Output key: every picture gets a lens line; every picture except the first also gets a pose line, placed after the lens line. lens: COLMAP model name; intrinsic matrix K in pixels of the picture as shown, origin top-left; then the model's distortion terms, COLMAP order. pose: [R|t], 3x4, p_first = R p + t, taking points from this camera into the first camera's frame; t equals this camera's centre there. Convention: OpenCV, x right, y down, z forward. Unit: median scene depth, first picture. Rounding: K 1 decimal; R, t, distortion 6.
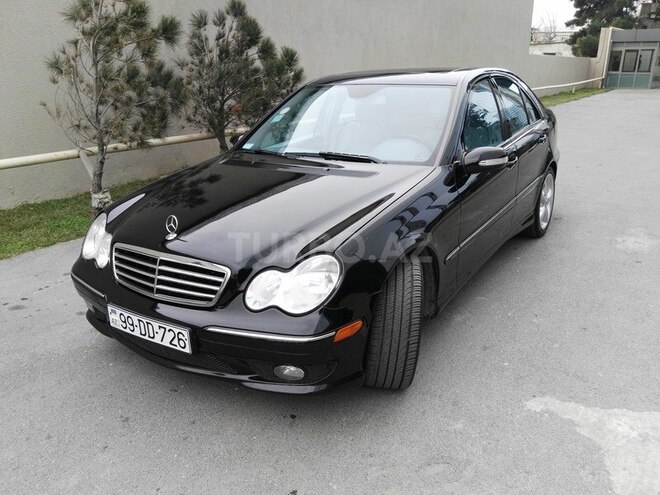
lens RADIAL K [[559.0, 0, 315.5], [0, 559.0, 247.1], [0, 0, 1]] dist [-0.001622, -0.001350]
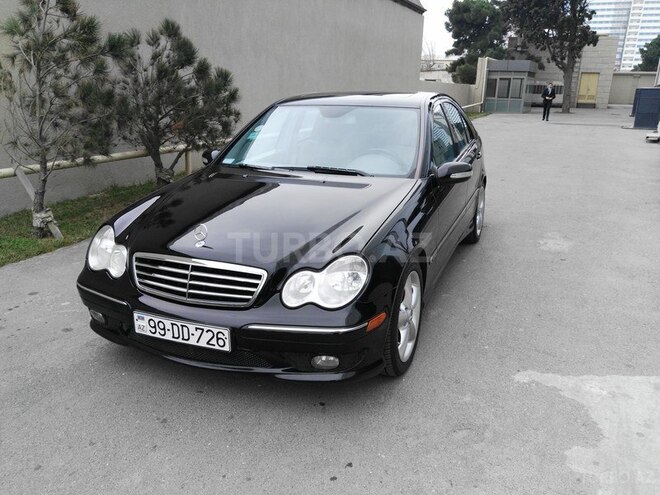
lens RADIAL K [[559.0, 0, 315.5], [0, 559.0, 247.1], [0, 0, 1]] dist [-0.001622, -0.001350]
pose [[0.982194, -0.030450, 0.185383, -0.139197], [0.036930, 0.998818, -0.031605, 0.016962], [-0.184202, 0.037889, 0.982158, -0.048425]]
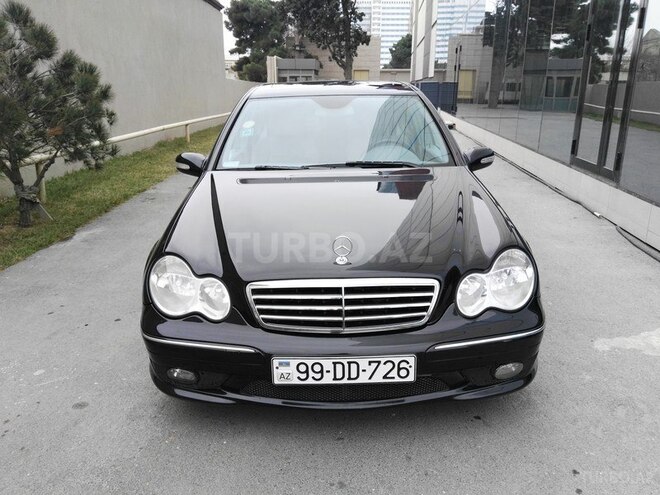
lens RADIAL K [[549.8, 0, 321.9], [0, 549.8, 266.1], [0, 0, 1]] dist [0.008939, -0.048631]
pose [[0.832461, -0.168050, 0.527984, -0.428435], [0.171378, 0.984263, 0.043071, -0.030137], [-0.526914, 0.054630, 0.848161, 0.172200]]
